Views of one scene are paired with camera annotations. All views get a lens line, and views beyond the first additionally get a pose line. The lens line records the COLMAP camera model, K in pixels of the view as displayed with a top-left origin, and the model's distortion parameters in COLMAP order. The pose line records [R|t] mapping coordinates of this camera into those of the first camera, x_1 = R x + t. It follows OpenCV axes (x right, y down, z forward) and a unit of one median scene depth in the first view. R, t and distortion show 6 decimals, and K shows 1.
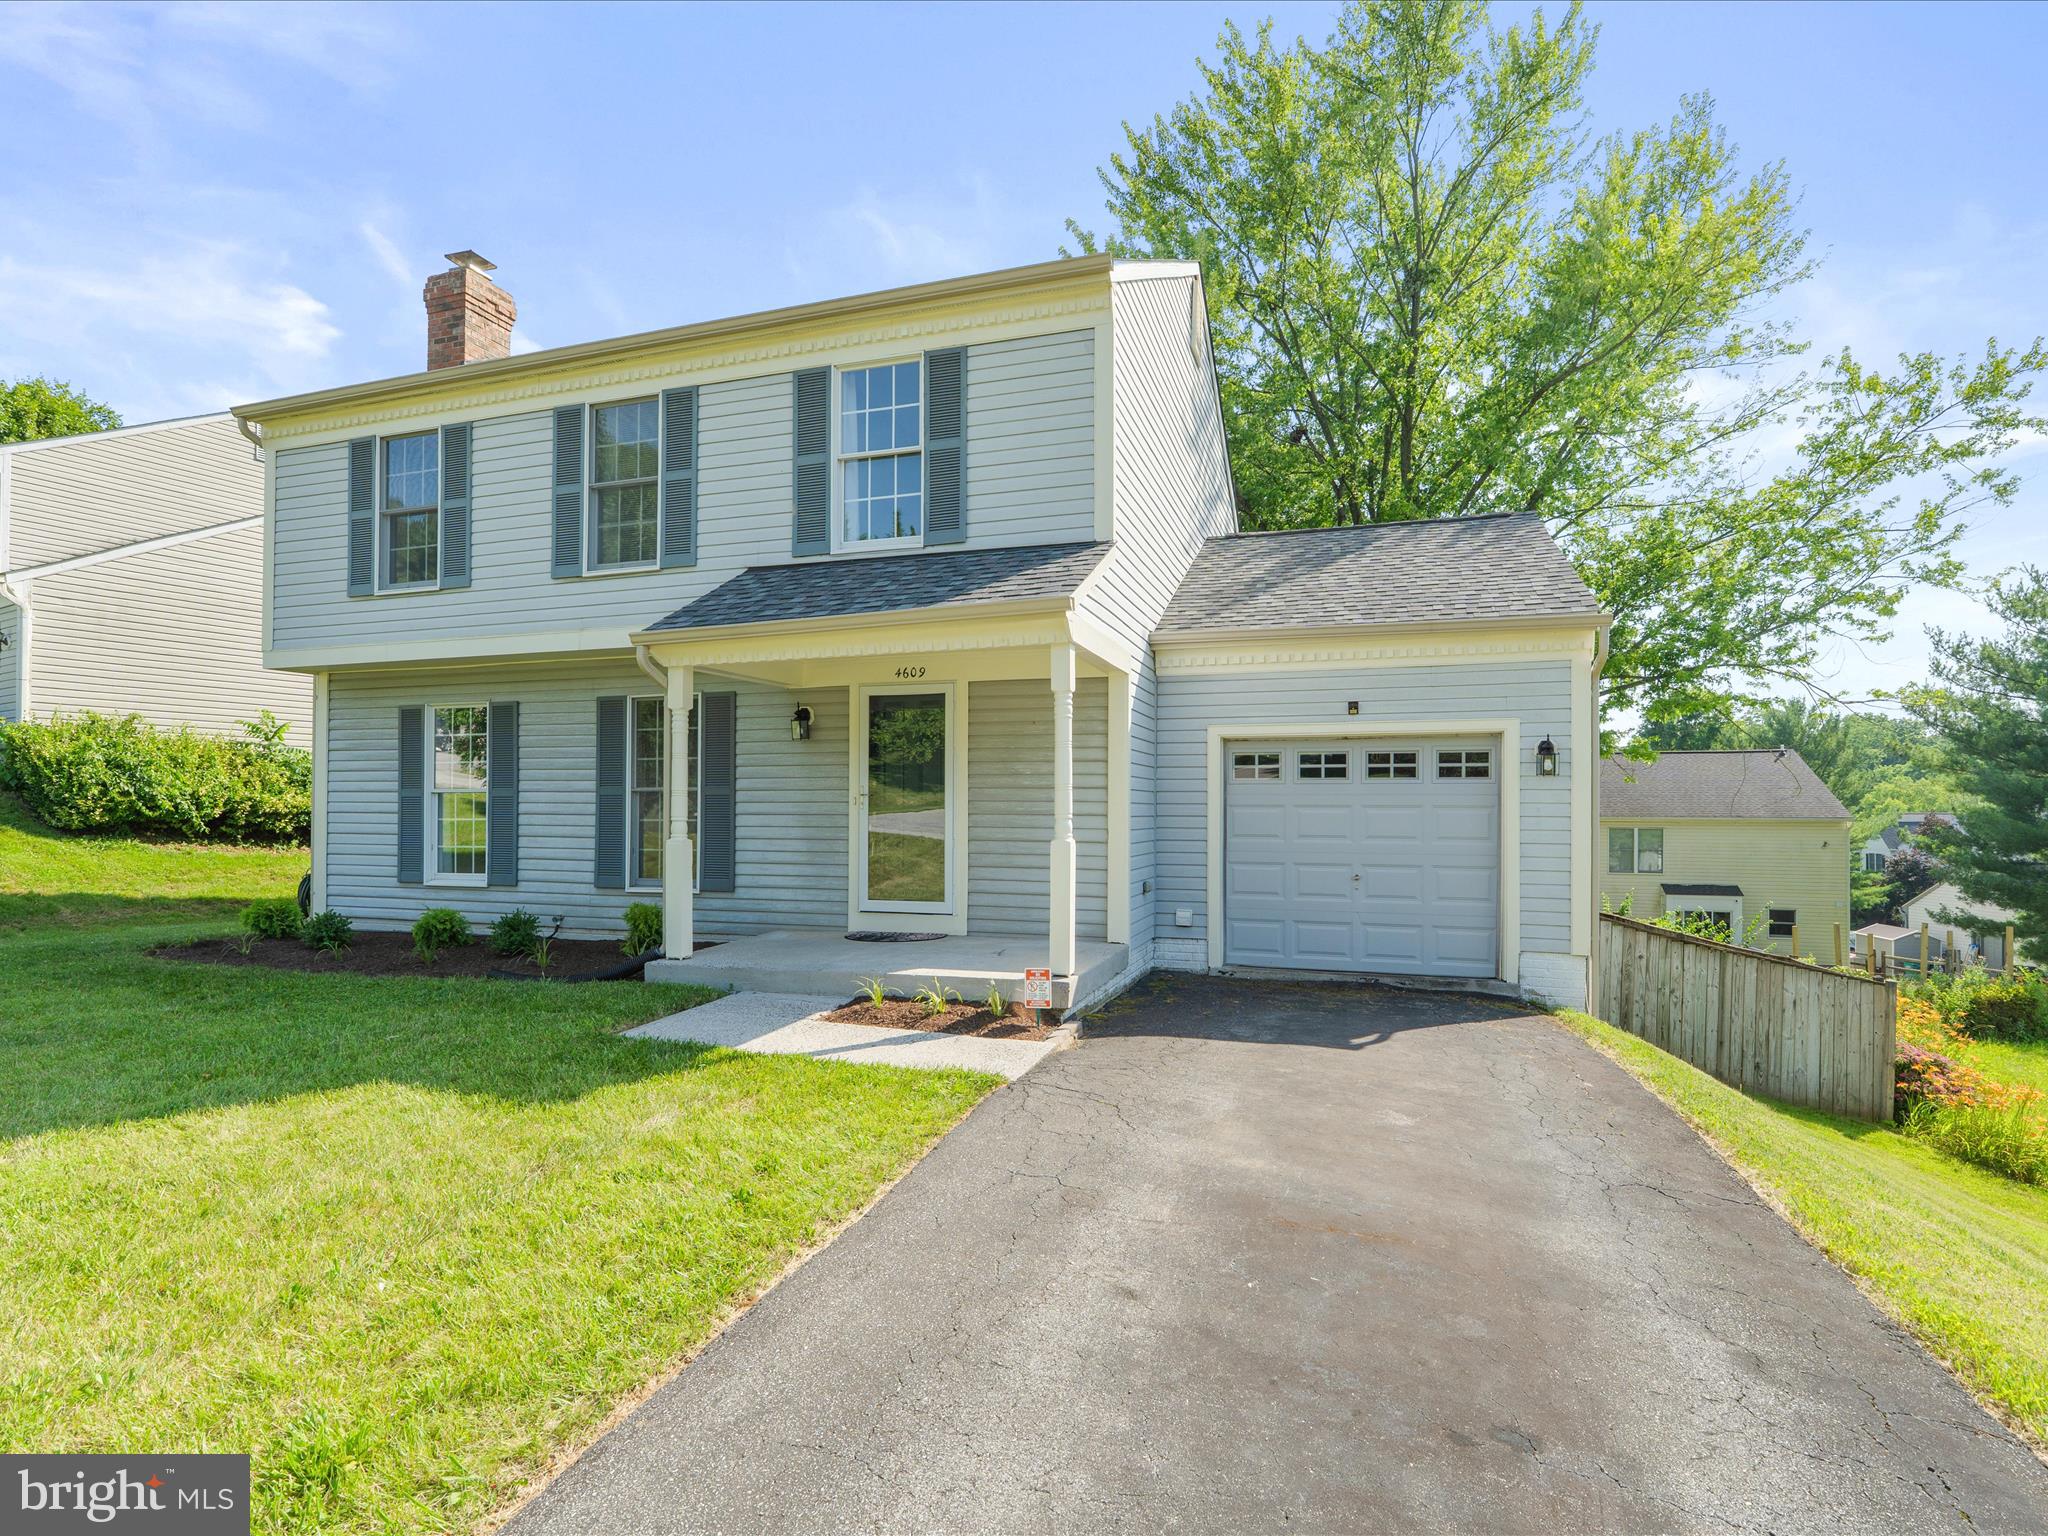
lens RADIAL K [[1050.5, 0, 1013.3], [0, 1050.5, 790.0], [0, 0, 1]] dist [-0.009846, 0.005393]
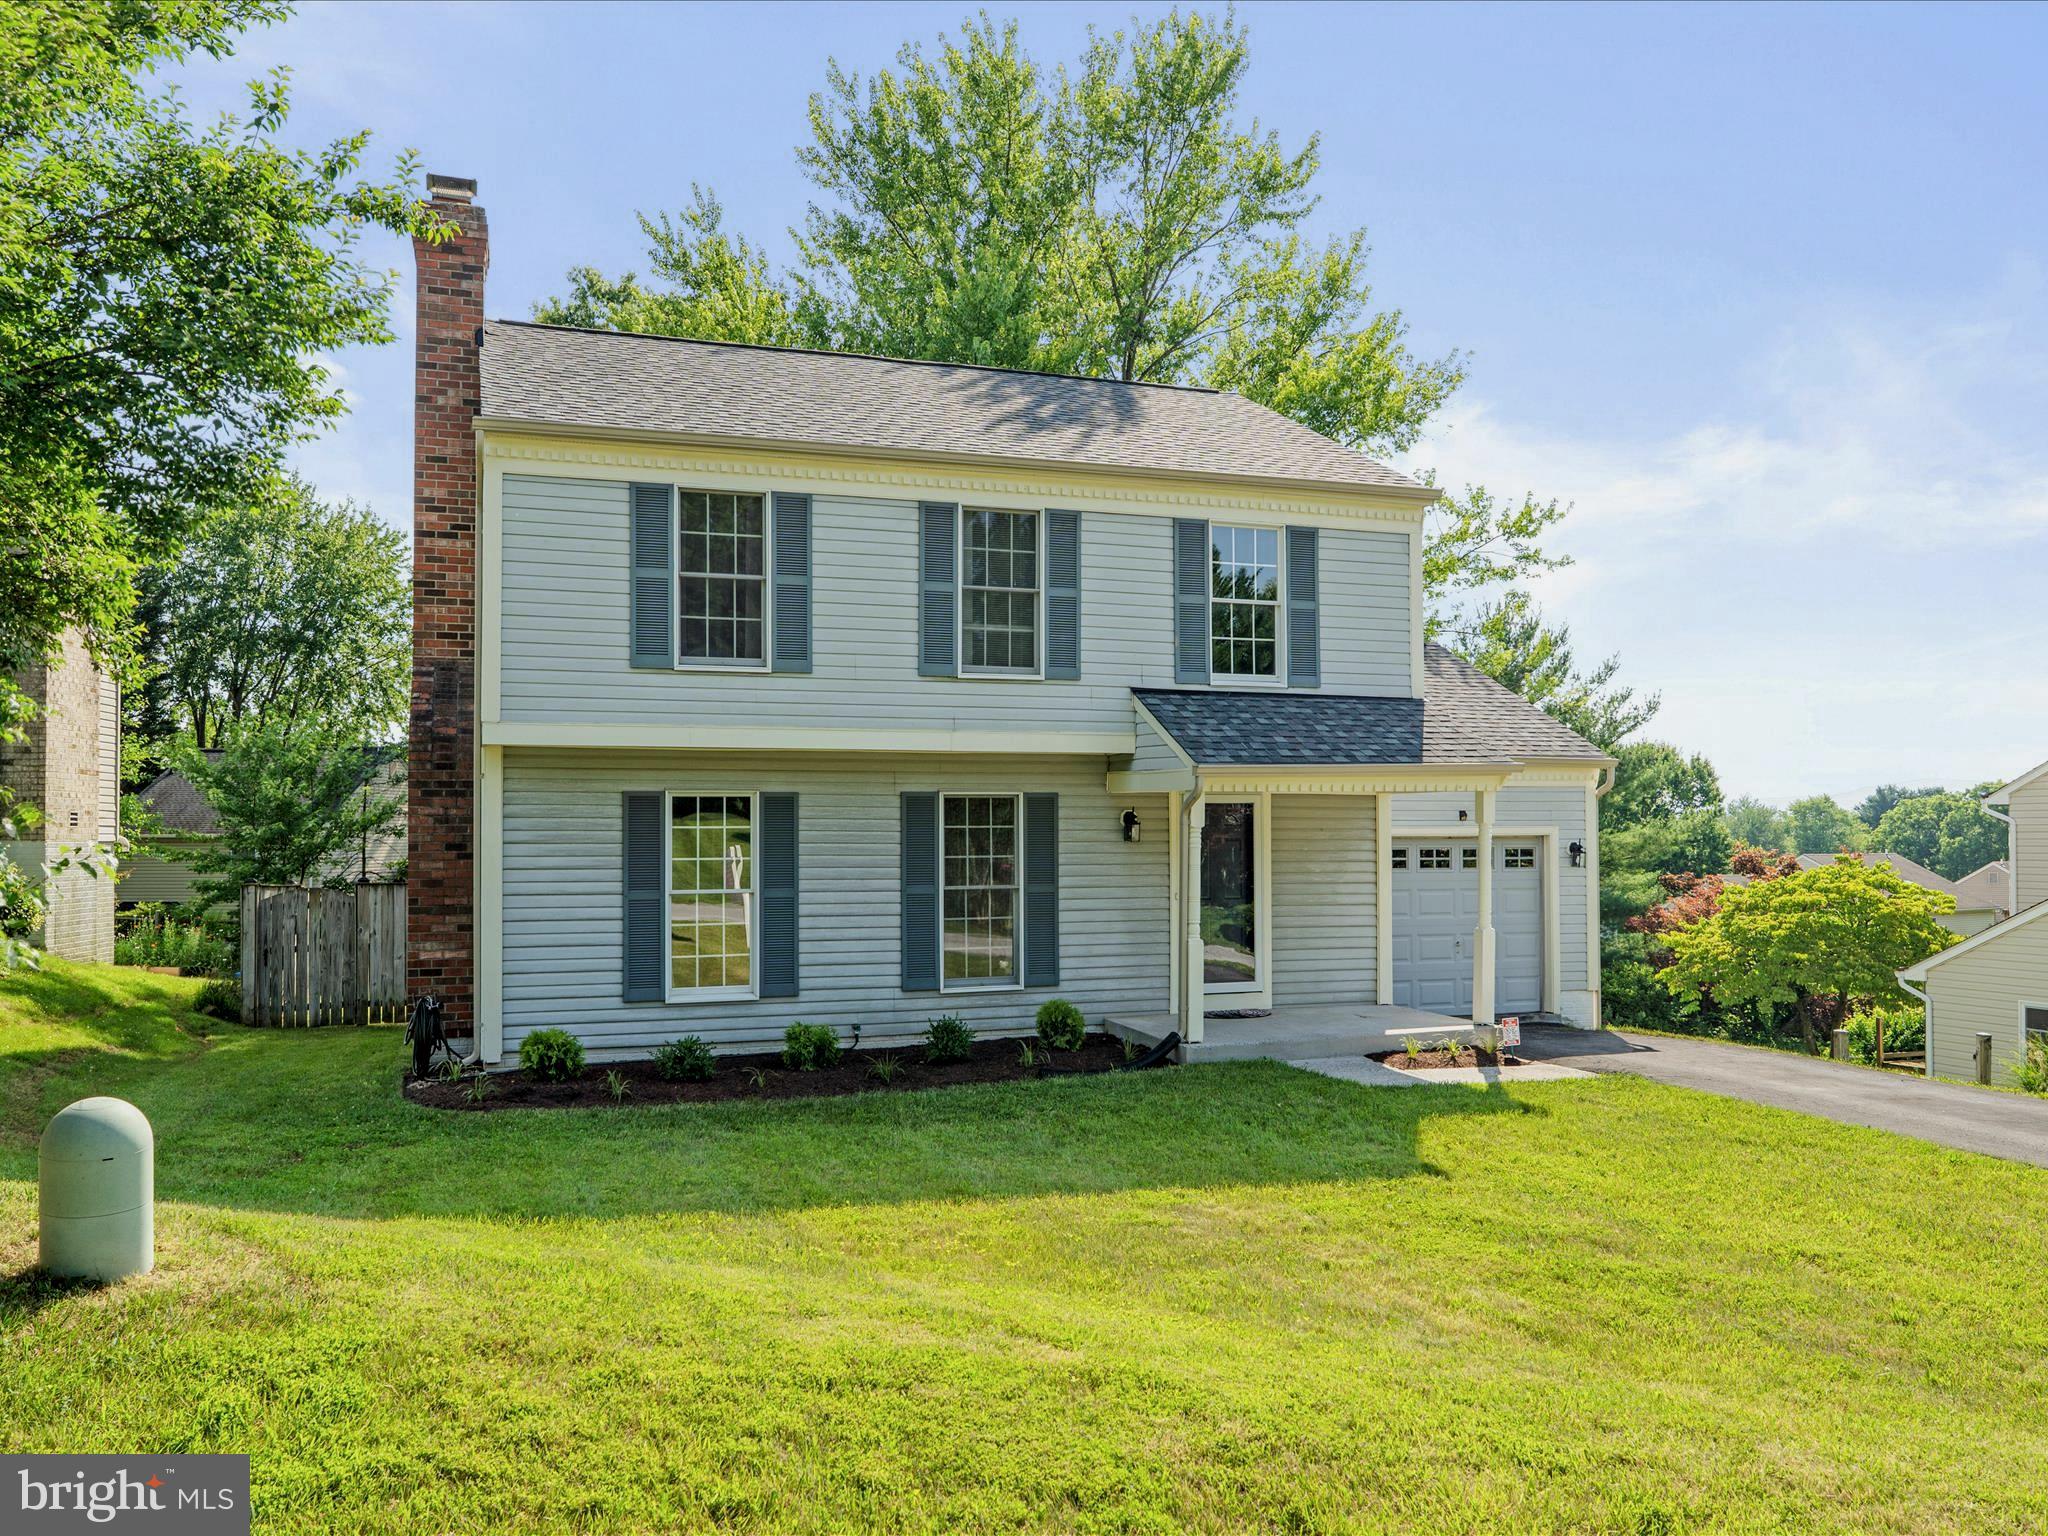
lens RADIAL K [[1576.2, 0, 1002.9], [0, 1576.2, 773.4], [0, 0, 1]] dist [0.001640, -0.001316]
pose [[0.793598, 0.018844, 0.608150, -1.264648], [-0.007210, 0.999741, -0.021568, -0.079279], [-0.608399, 0.012731, 0.793529, -0.210539]]
